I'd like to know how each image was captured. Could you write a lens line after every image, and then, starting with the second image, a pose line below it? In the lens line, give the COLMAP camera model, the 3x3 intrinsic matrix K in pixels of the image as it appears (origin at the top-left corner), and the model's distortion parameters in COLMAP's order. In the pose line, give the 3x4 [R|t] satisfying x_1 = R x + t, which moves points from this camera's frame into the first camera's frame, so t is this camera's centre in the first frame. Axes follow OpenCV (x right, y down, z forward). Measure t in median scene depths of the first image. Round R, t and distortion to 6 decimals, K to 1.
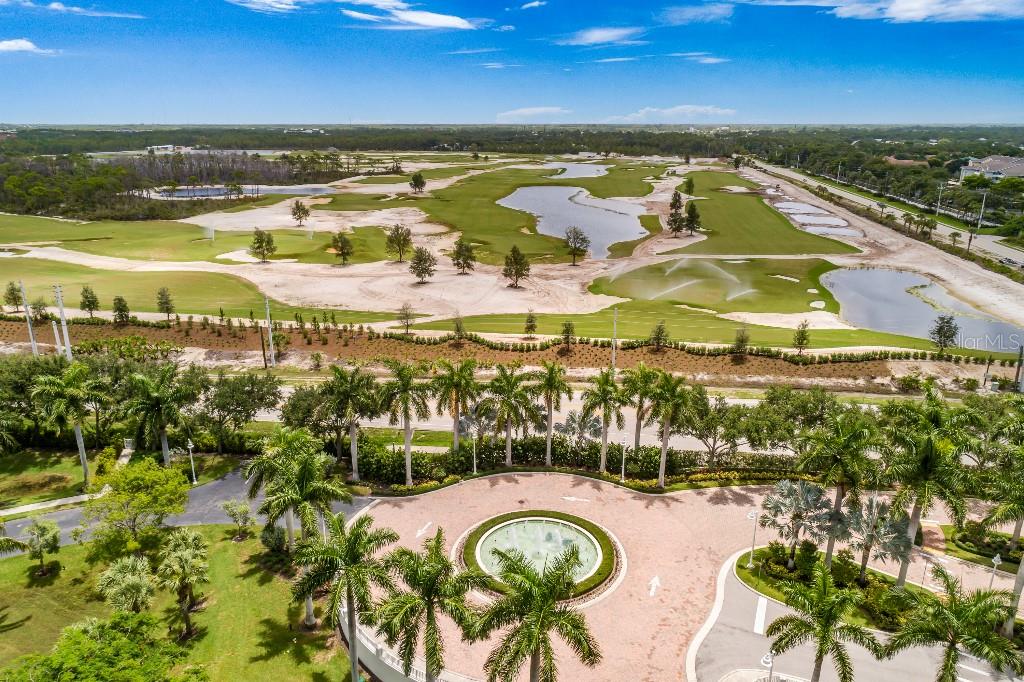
lens RADIAL K [[698.8, 0, 515.6], [0, 698.8, 338.9], [0, 0, 1]] dist [-0.002248, 0.005422]
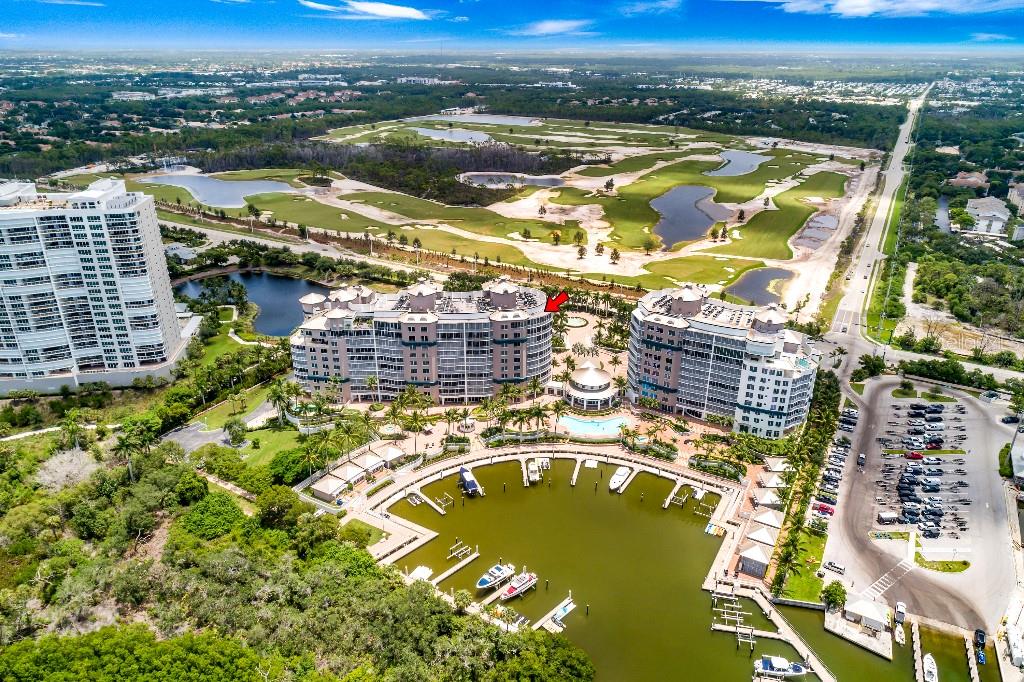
lens RADIAL K [[698.7, 0, 517.3], [0, 698.7, 344.5], [0, 0, 1]] dist [-0.003836, 0.008071]
pose [[0.942572, 0.138887, -0.303758, 0.602423], [-0.105034, 0.986561, 0.125161, -0.074117], [0.317059, -0.086068, 0.944492, -2.008374]]
